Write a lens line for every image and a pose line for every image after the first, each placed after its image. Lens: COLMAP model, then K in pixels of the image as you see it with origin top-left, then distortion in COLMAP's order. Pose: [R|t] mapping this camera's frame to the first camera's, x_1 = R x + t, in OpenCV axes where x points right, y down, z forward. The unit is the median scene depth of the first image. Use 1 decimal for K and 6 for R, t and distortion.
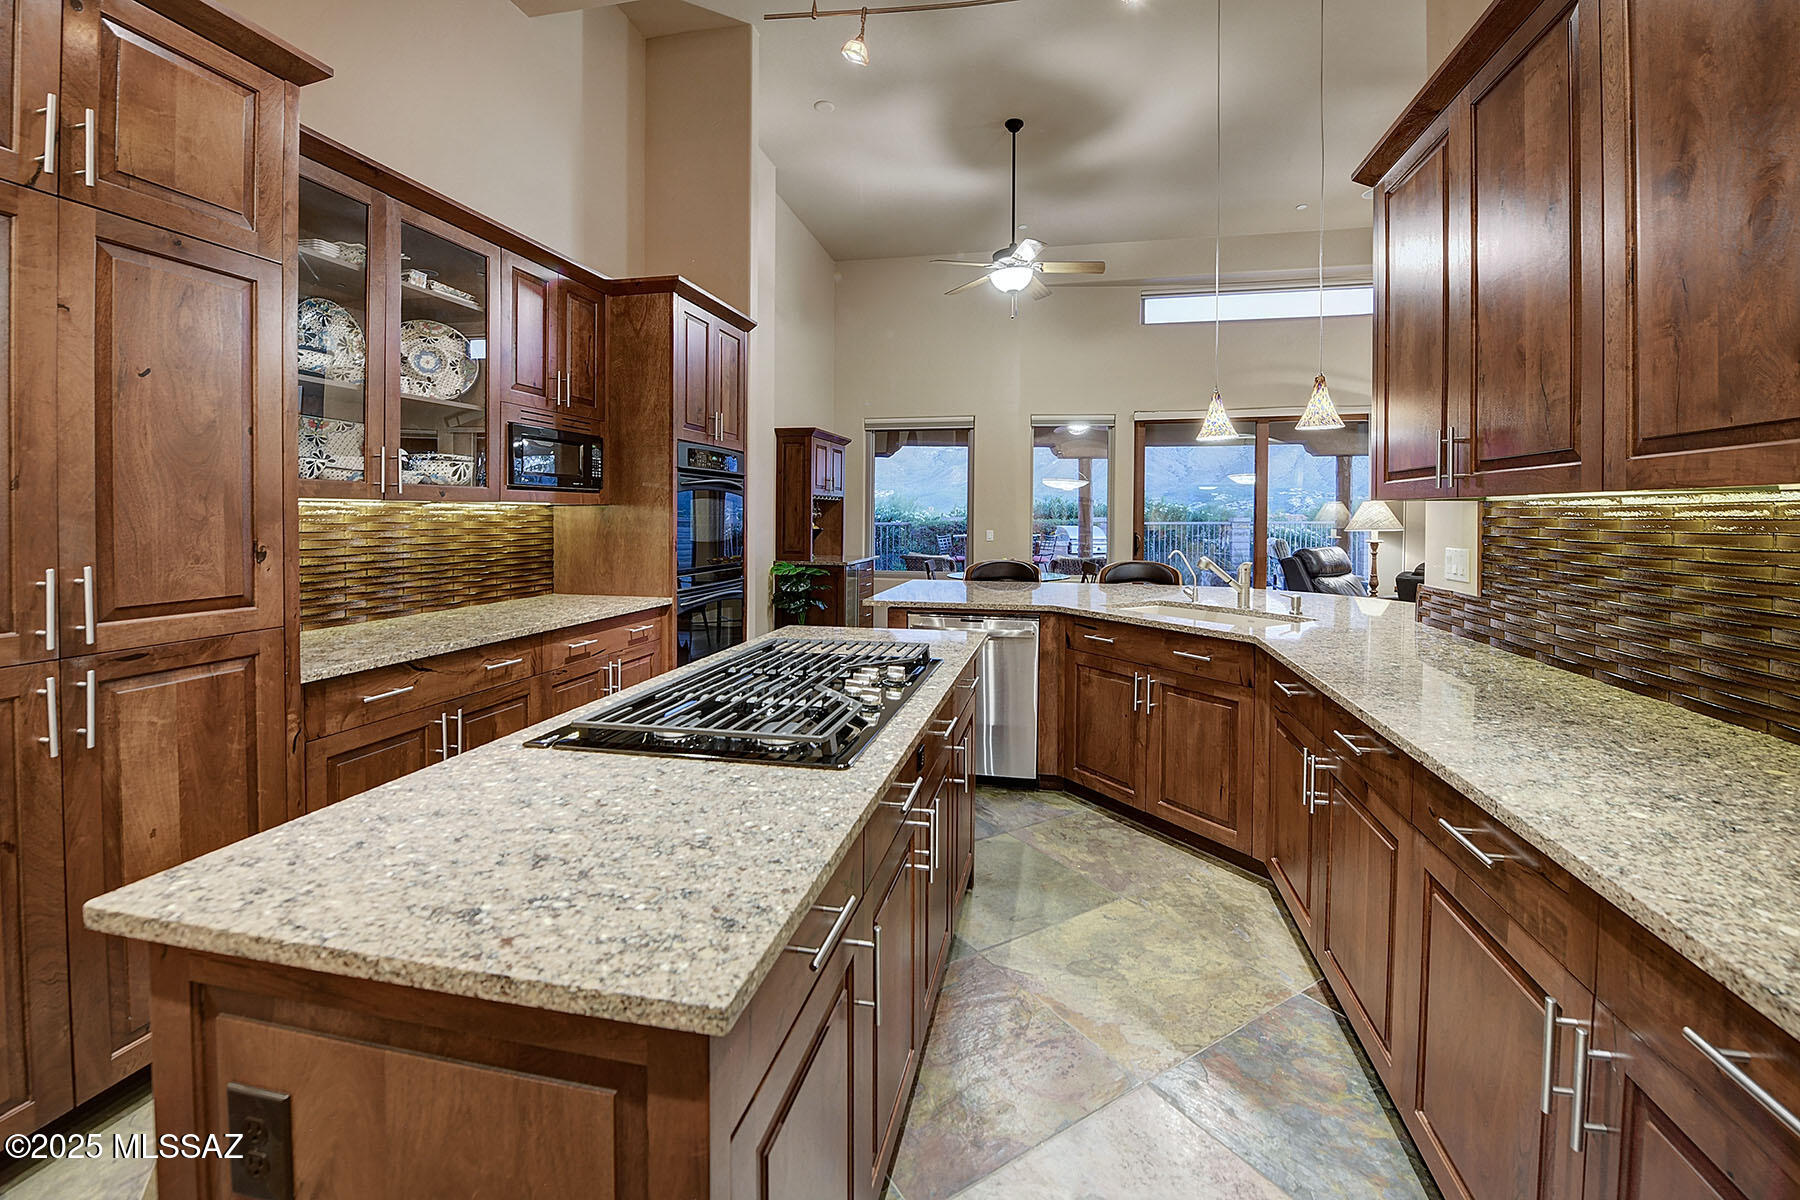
lens RADIAL K [[742.4, 0, 900.2], [0, 742.4, 422.0], [0, 0, 1]] dist [-0.014855, 0.000077]
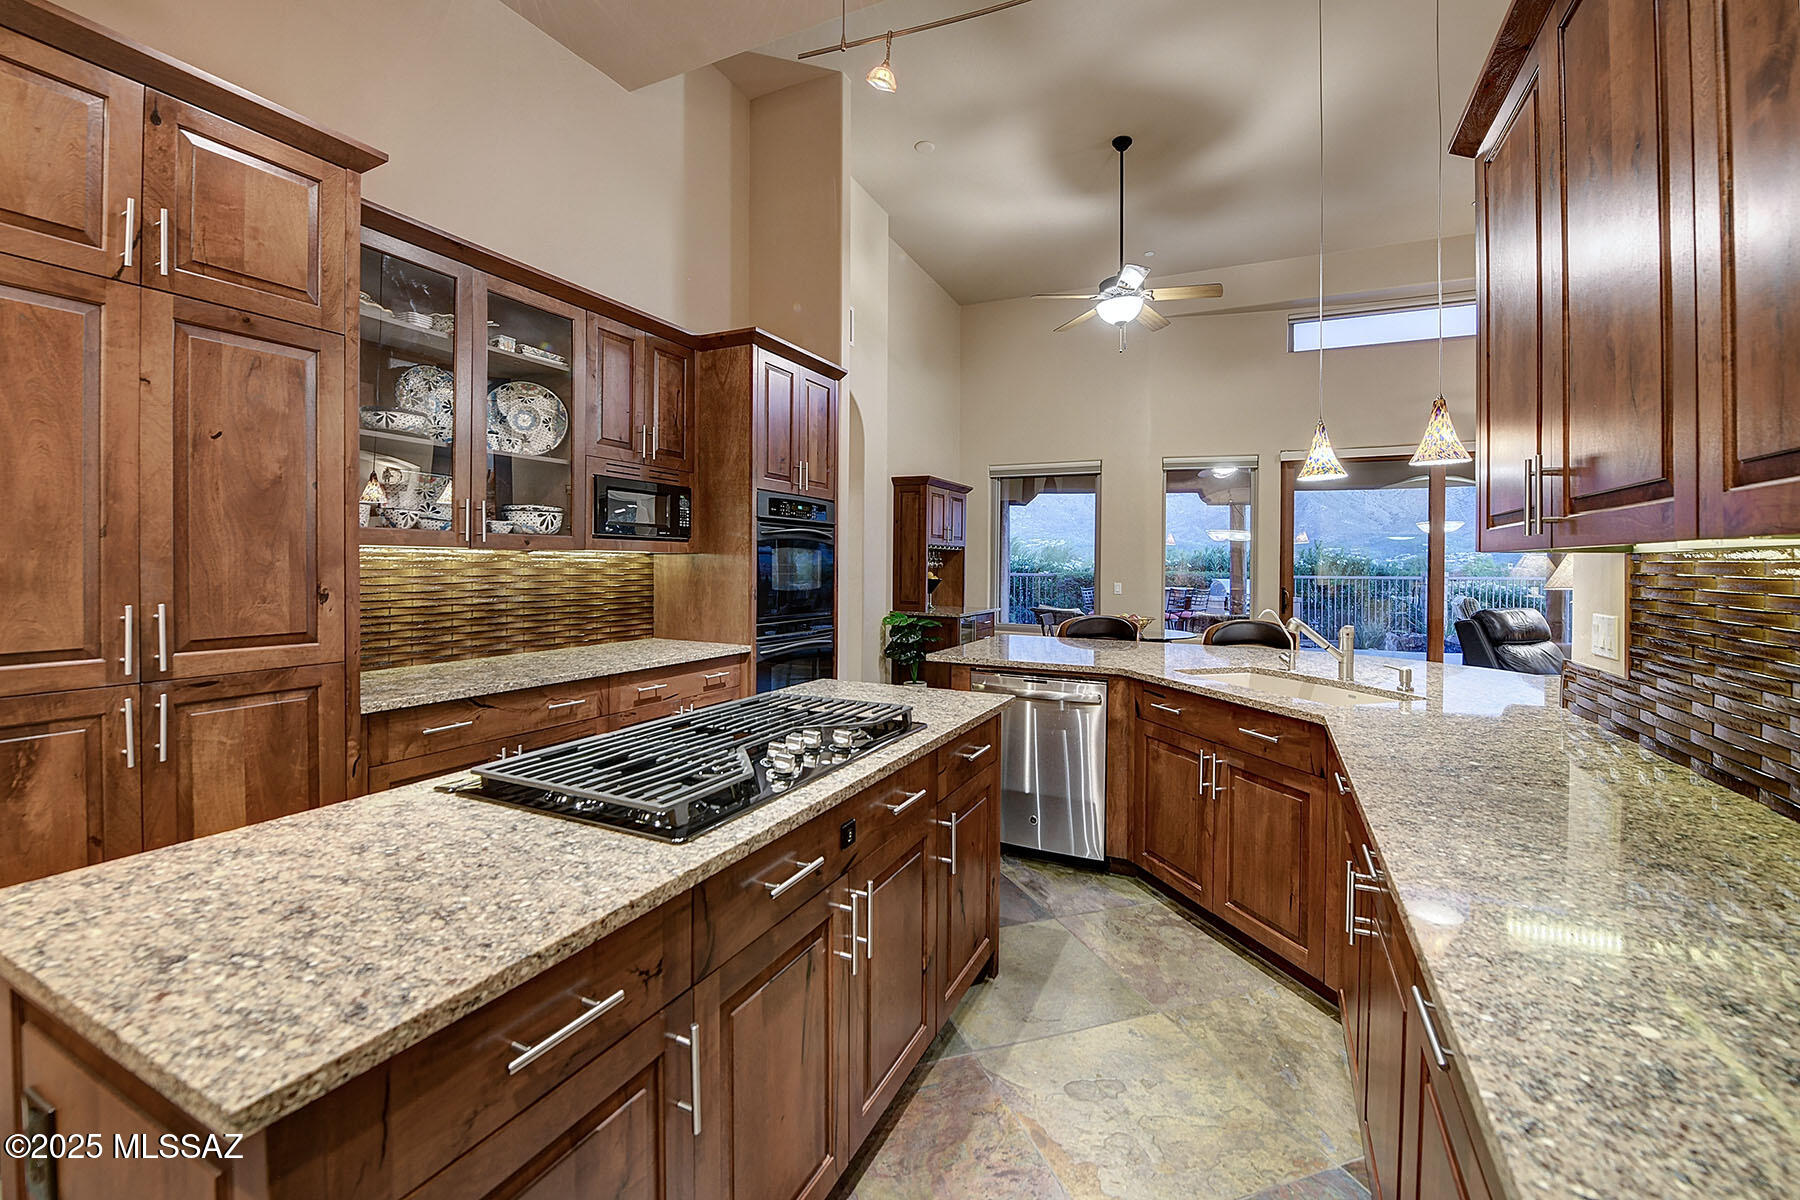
lens RADIAL K [[750.6, 0, 891.9], [0, 750.6, 469.6], [0, 0, 1]] dist [-0.014655, -0.001232]
pose [[0.974947, -0.019583, -0.221574, 0.194408], [0.019164, 0.999808, -0.004042, 0.008716], [0.221611, -0.000305, 0.975135, 0.080351]]
